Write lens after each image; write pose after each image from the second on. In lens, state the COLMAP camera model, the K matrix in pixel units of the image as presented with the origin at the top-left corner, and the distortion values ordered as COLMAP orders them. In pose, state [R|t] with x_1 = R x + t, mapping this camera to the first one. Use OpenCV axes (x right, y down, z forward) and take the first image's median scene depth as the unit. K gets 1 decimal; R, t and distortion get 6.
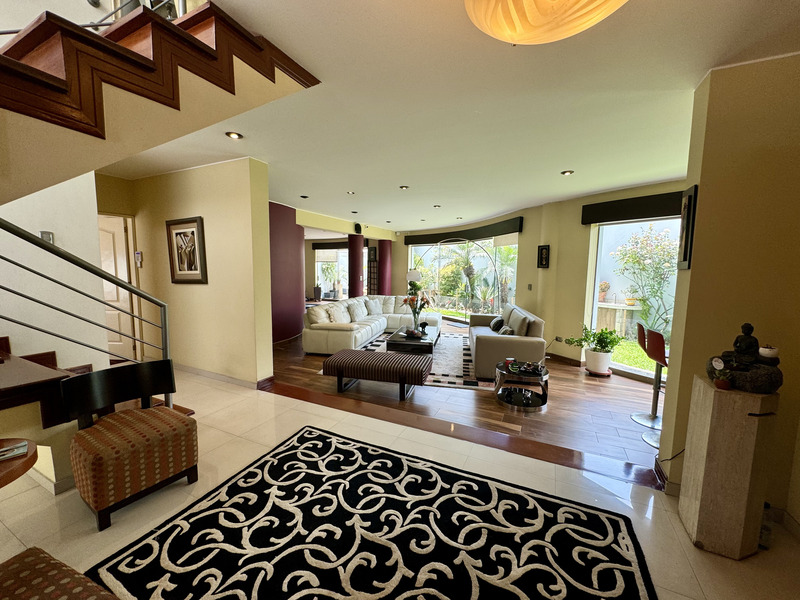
lens RADIAL K [[322.1, 0, 397.6], [0, 322.1, 298.6], [0, 0, 1]] dist [0.001714, -0.000244]
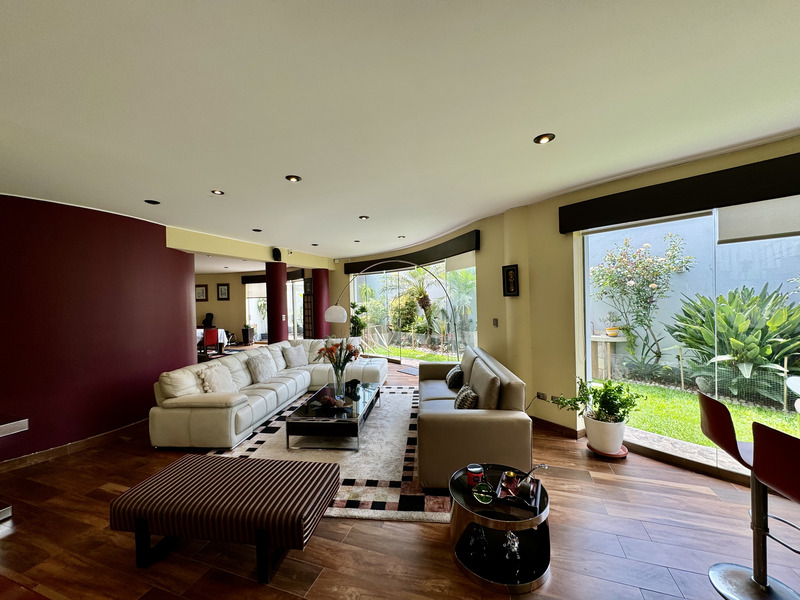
lens RADIAL K [[322.1, 0, 395.9], [0, 322.1, 299.8], [0, 0, 1]] dist [0.001714, -0.000244]
pose [[0.993848, -0.040455, 0.103095, 0.134592], [0.049915, 0.994608, -0.090901, -0.038592], [-0.098862, 0.095488, 0.990509, 0.350387]]
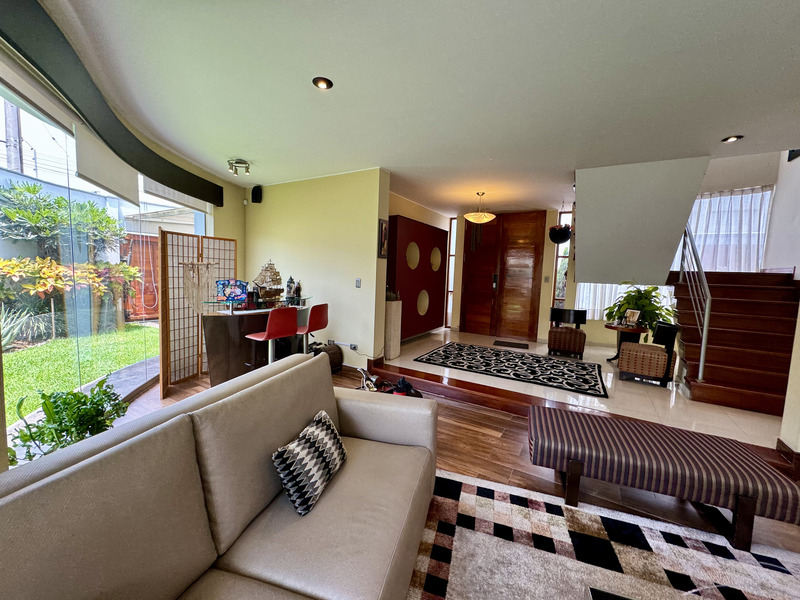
lens RADIAL K [[322.1, 0, 398.0], [0, 322.1, 297.8], [0, 0, 1]] dist [0.001714, -0.000244]
pose [[-0.994200, -0.061484, 0.088239, 0.236516], [-0.045192, 0.983352, 0.175999, -0.084823], [-0.097591, 0.170991, -0.980428, 1.241997]]
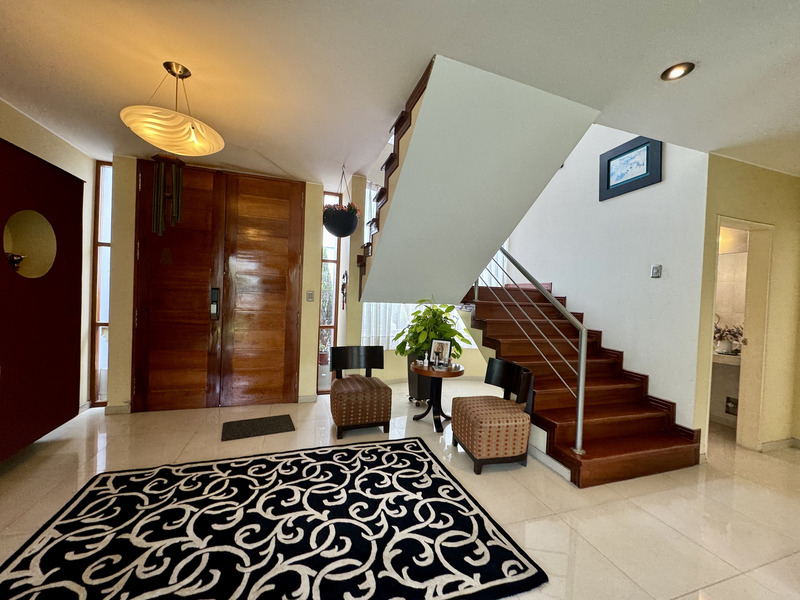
lens RADIAL K [[322.1, 0, 401.3], [0, 322.1, 300.4], [0, 0, 1]] dist [0.001714, -0.000244]
pose [[-0.715818, -0.030132, -0.697636, 0.153642], [-0.119116, 0.989695, 0.079473, -0.038460], [0.688052, 0.139987, -0.712031, 0.645821]]
